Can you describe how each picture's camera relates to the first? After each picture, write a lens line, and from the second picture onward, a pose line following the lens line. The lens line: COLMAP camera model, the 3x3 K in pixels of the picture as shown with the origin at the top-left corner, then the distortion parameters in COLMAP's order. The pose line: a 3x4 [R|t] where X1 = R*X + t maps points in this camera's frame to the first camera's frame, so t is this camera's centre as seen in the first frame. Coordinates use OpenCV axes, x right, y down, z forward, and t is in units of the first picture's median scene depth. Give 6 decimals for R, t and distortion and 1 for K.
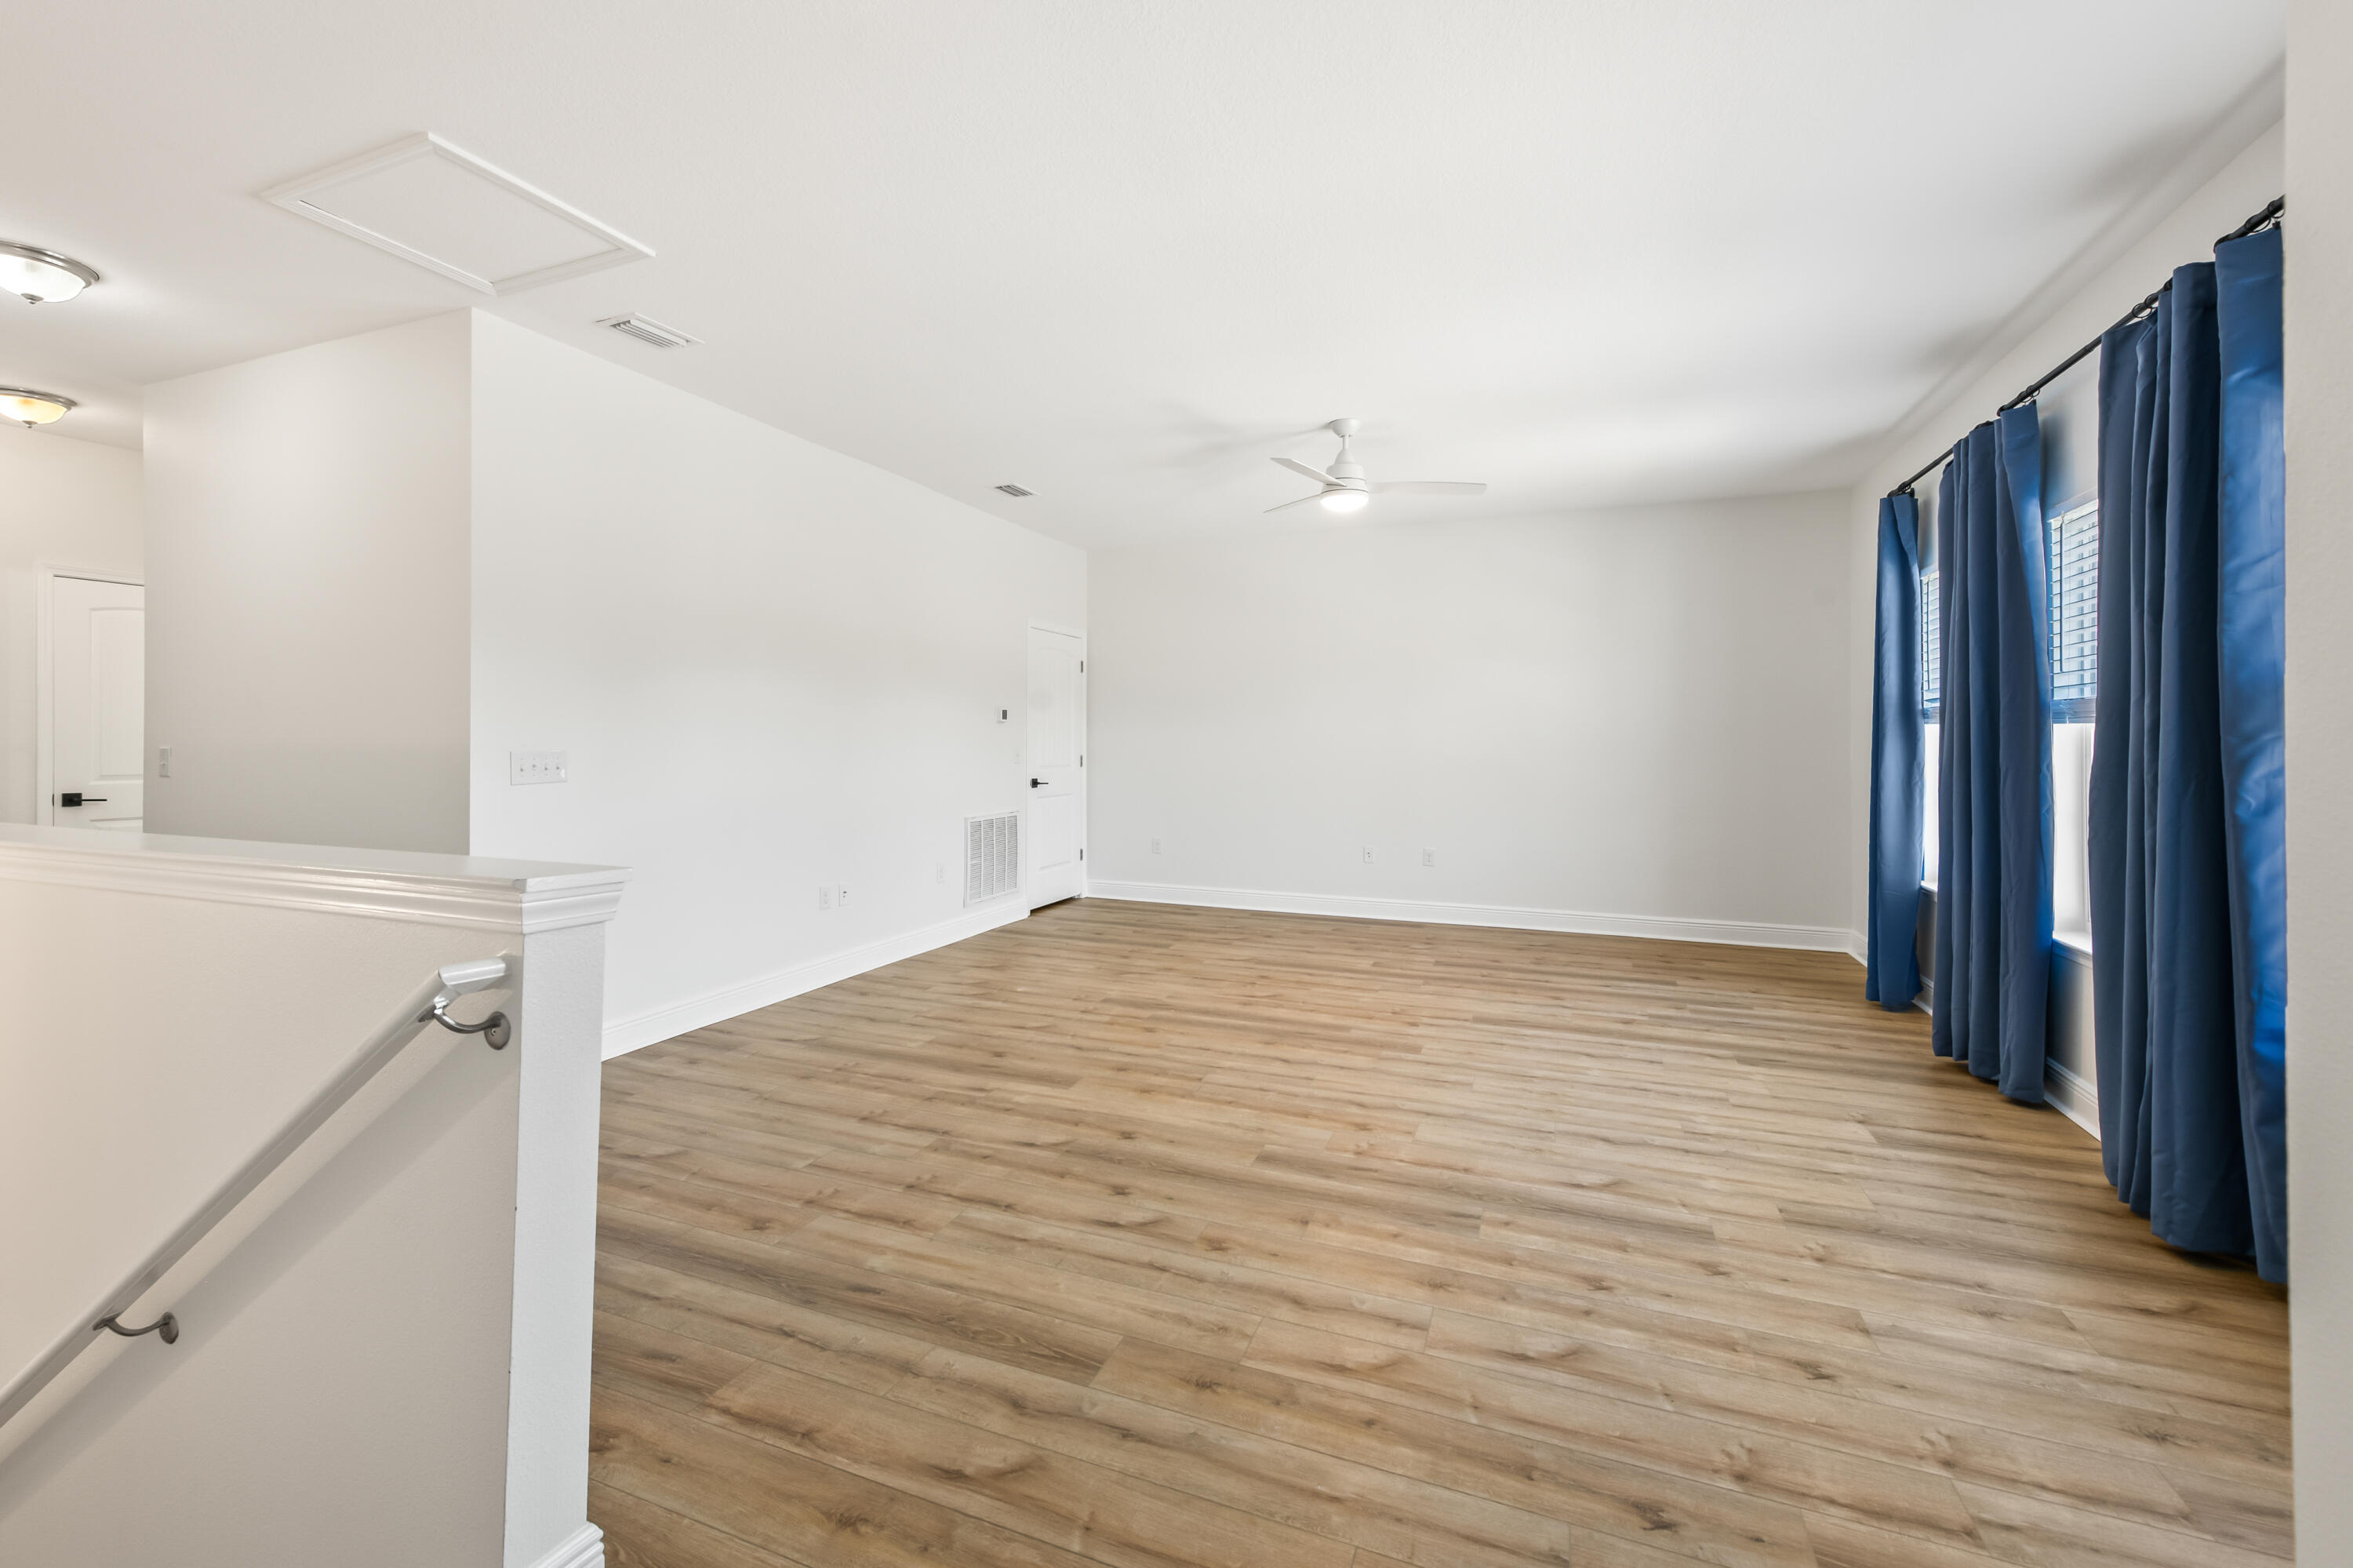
lens RADIAL K [[971.6, 0, 1177.7], [0, 971.6, 741.4], [0, 0, 1]] dist [0.000655, 0.000052]
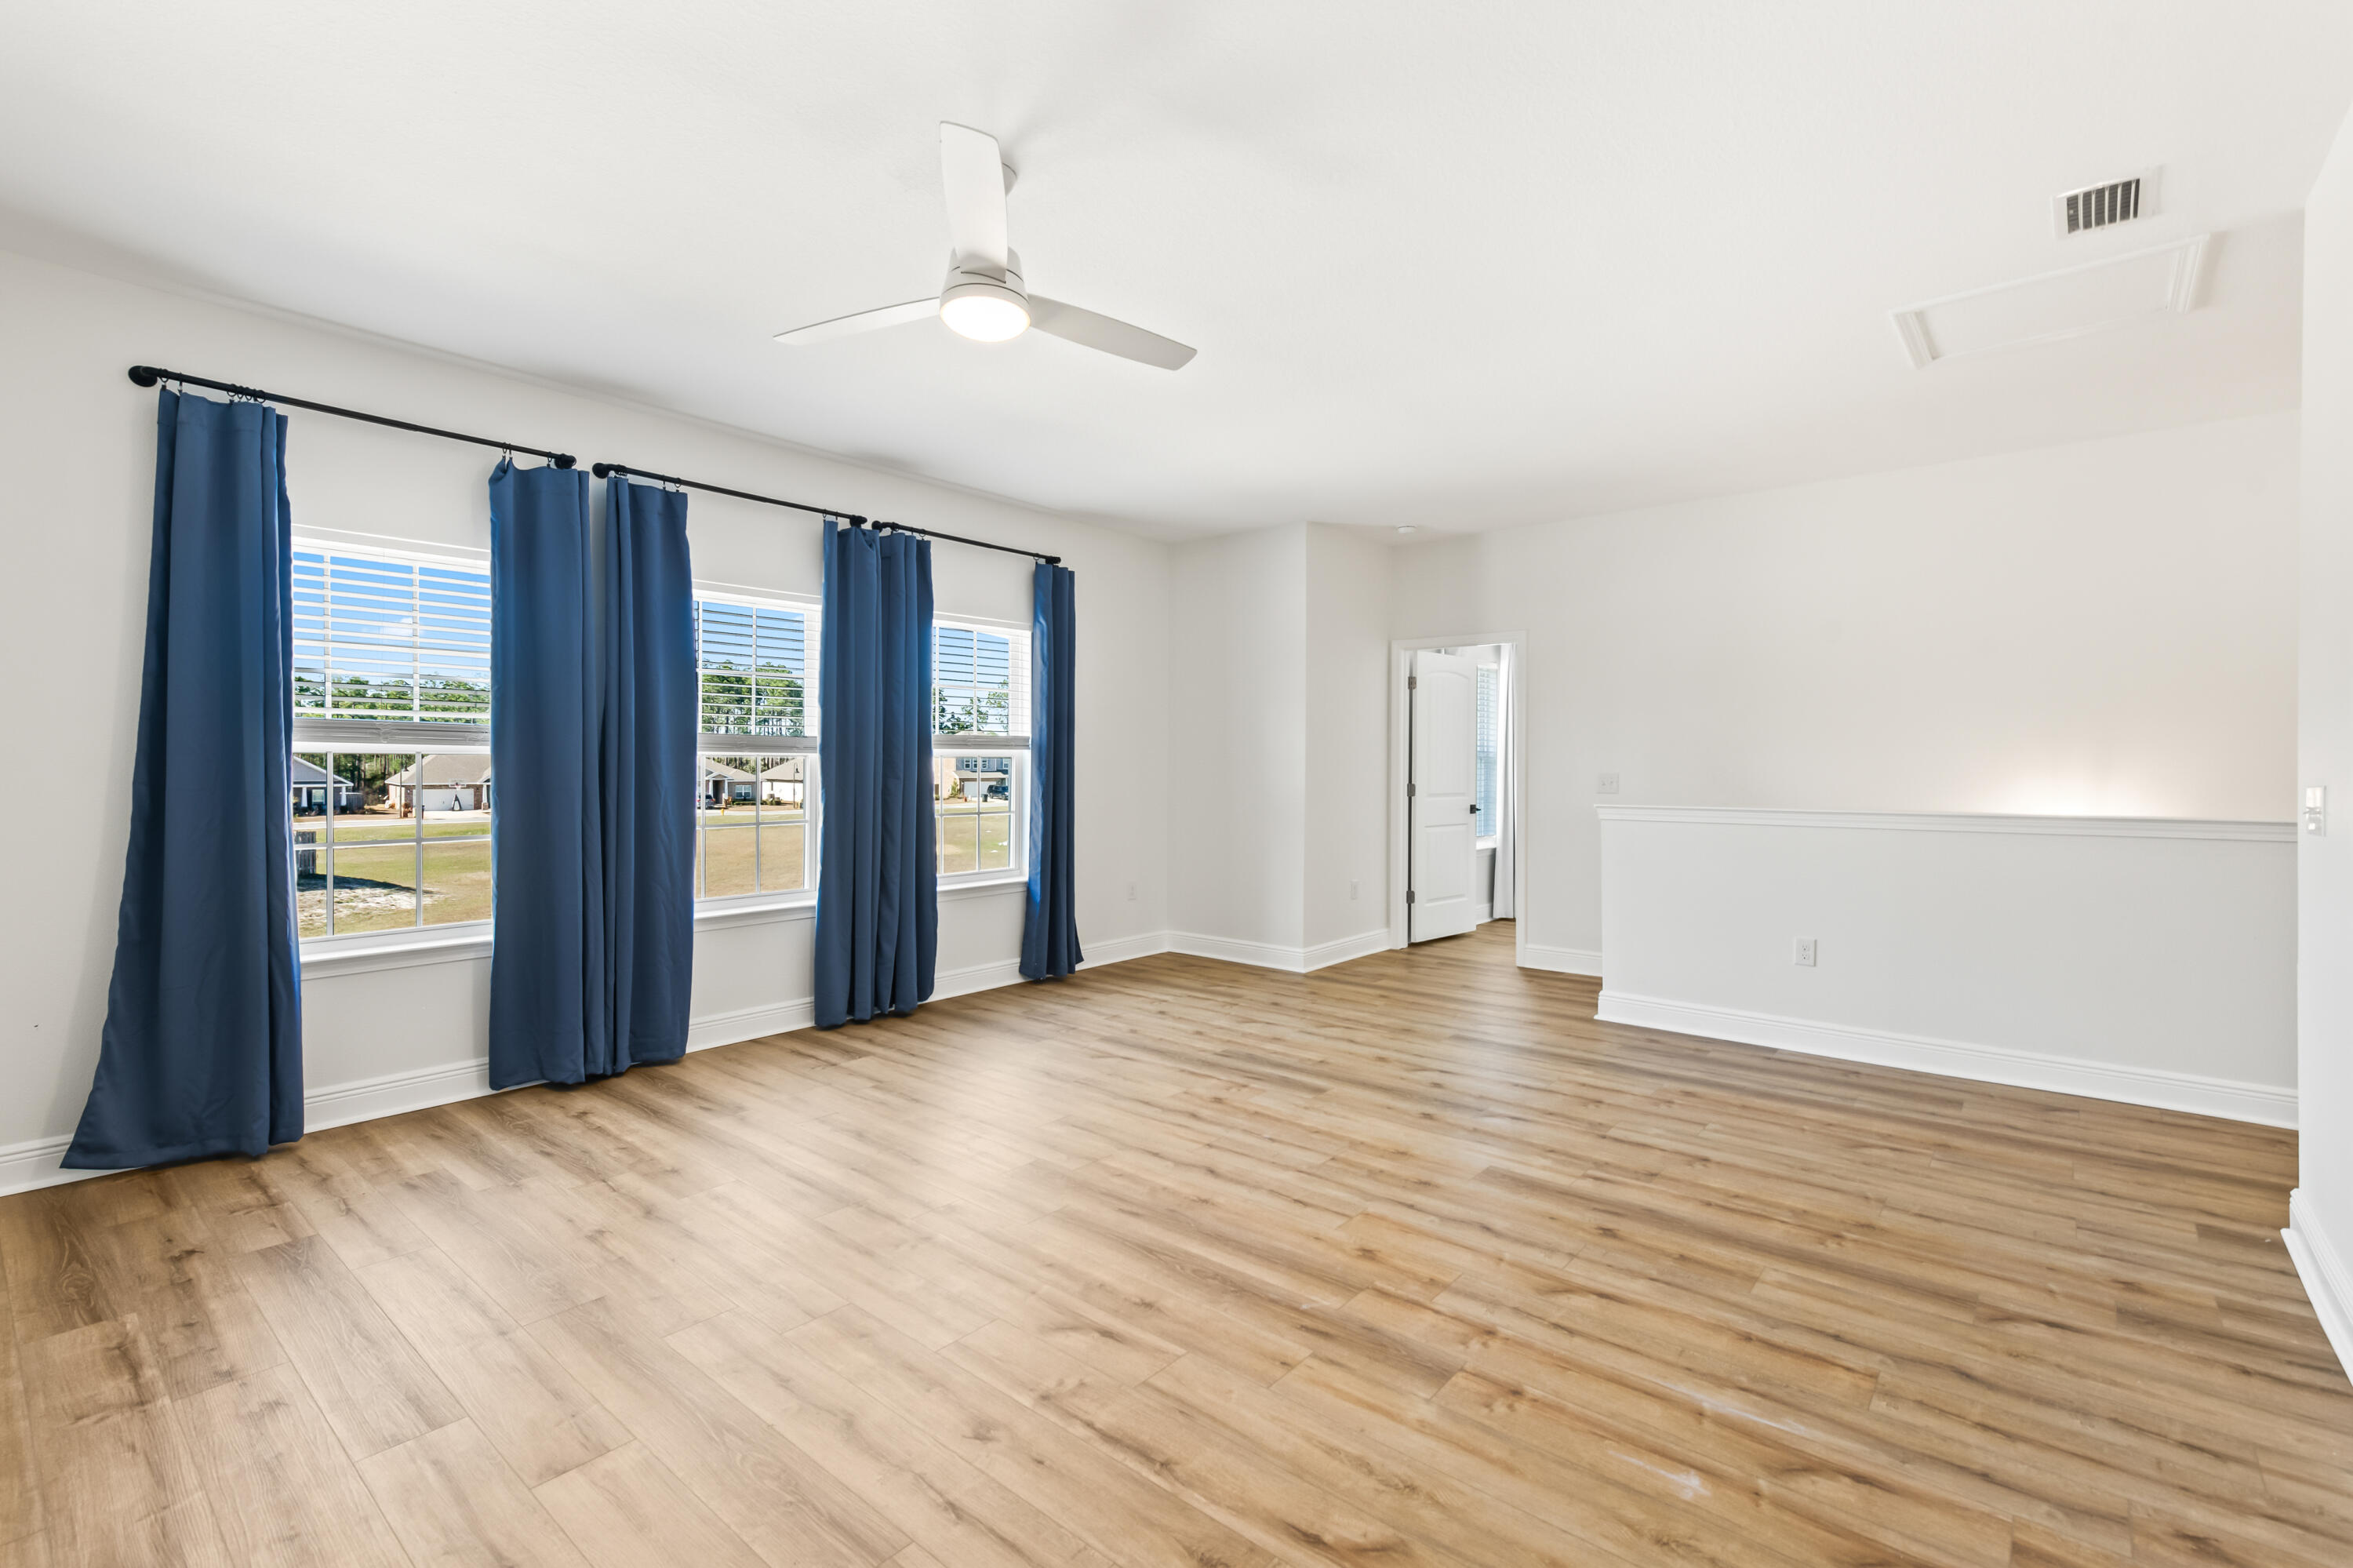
lens RADIAL K [[1064.9, 0, 1186.1], [0, 1064.9, 773.6], [0, 0, 1]] dist [-0.002034, -0.000089]
pose [[-0.948735, -0.004518, 0.316039, -0.165500], [-0.001519, 0.999951, 0.009738, -0.001960], [-0.316068, 0.008759, -0.948696, 2.133689]]
